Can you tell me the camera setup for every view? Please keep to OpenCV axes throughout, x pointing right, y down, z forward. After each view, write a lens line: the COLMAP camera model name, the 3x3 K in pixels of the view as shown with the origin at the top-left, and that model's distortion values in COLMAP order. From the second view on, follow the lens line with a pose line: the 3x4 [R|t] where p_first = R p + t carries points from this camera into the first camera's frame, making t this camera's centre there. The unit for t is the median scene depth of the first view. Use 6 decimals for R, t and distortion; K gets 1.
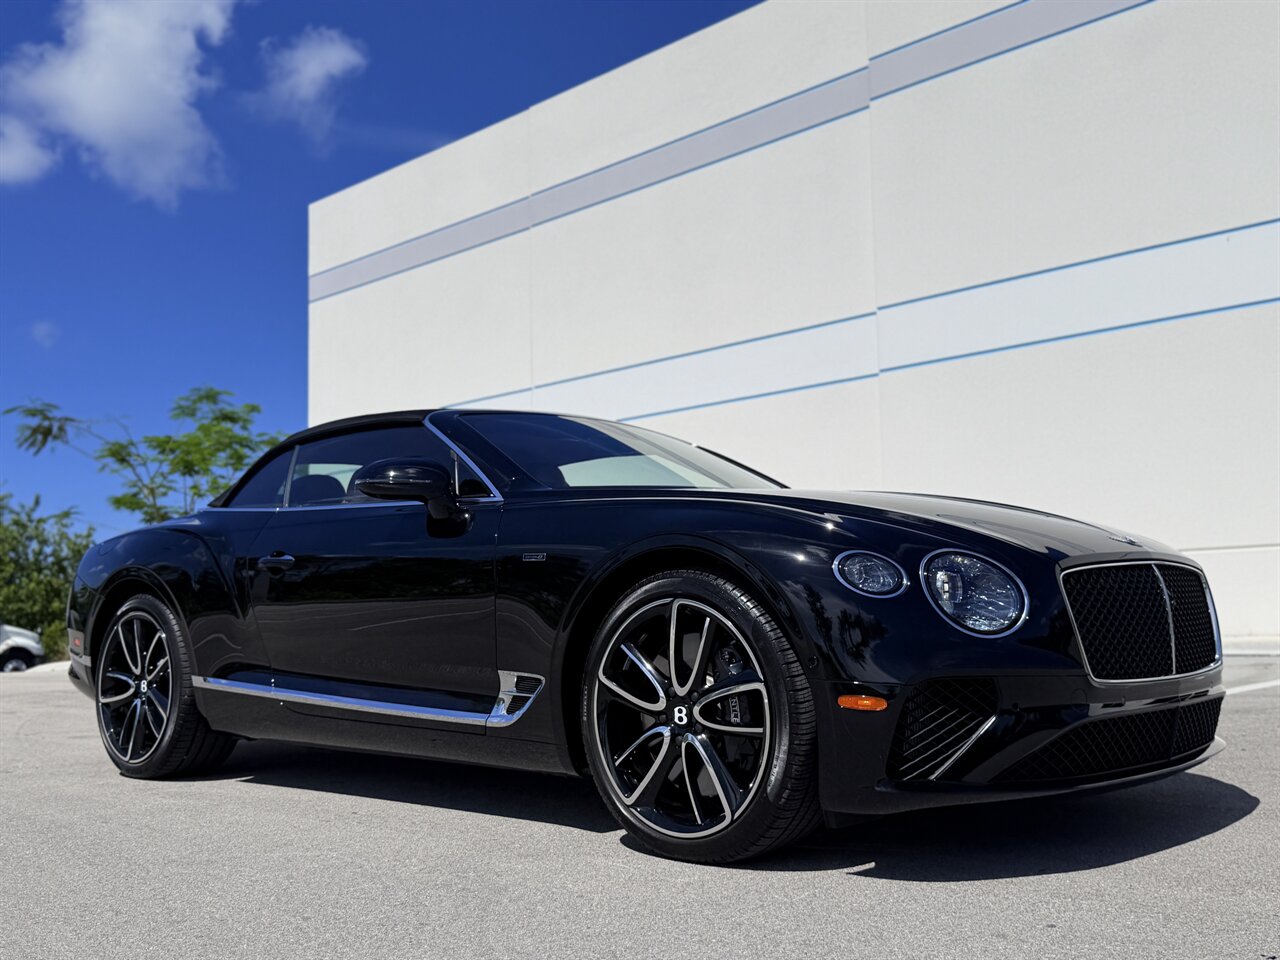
lens RADIAL K [[1280.8, 0, 640.0], [0, 1280.8, 480.0], [0, 0, 1]] dist [0.163982, -0.387586]
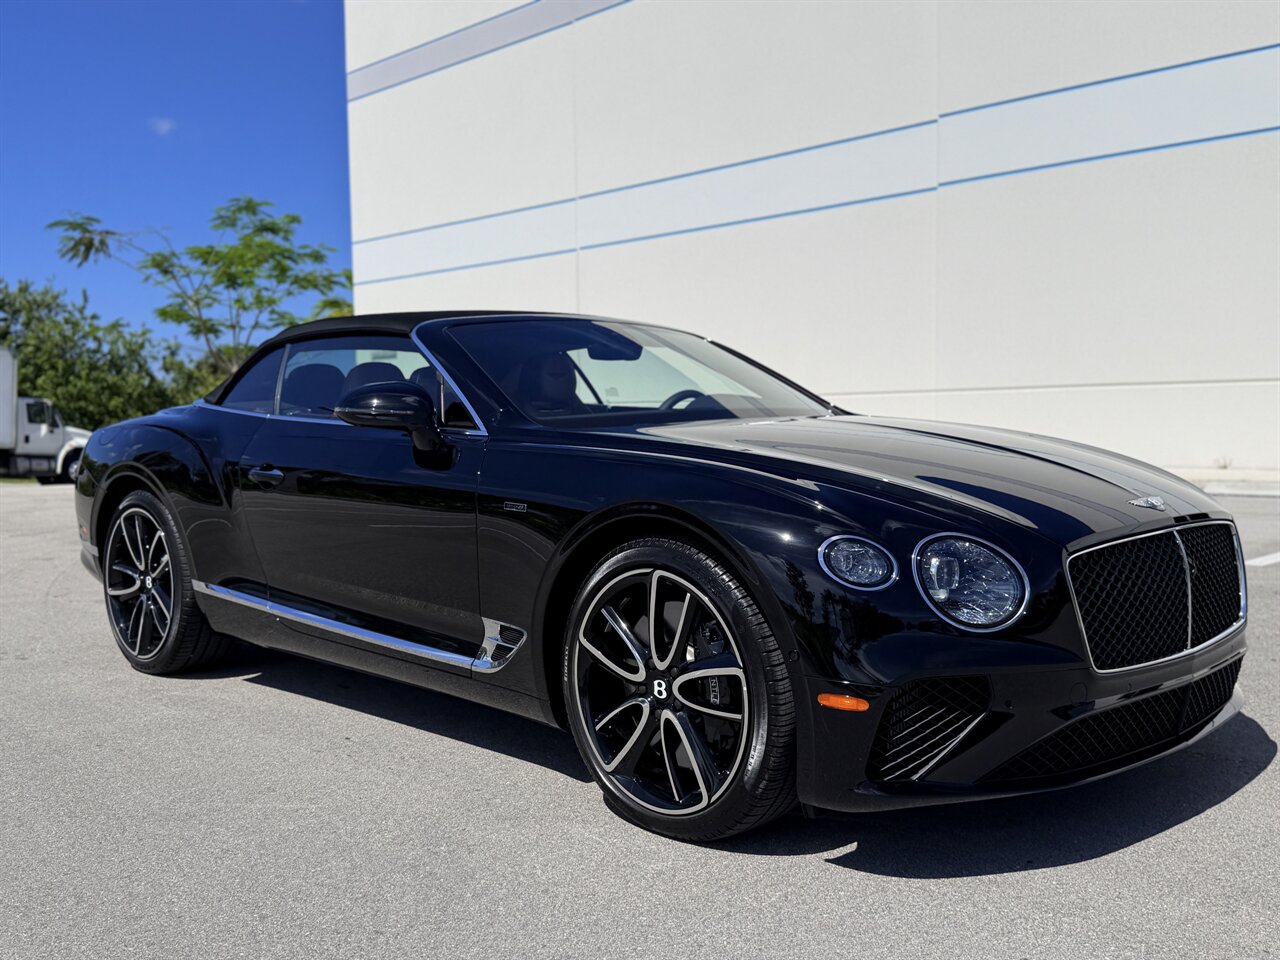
lens RADIAL K [[1280.8, 0, 640.0], [0, 1280.8, 480.0], [0, 0, 1]] dist [0.163982, -0.387586]
pose [[0.999013, 0.009449, -0.043411, 0.049988], [-0.002393, 0.987148, 0.159790, -0.109233], [0.044363, -0.159529, 0.986196, 0.070185]]
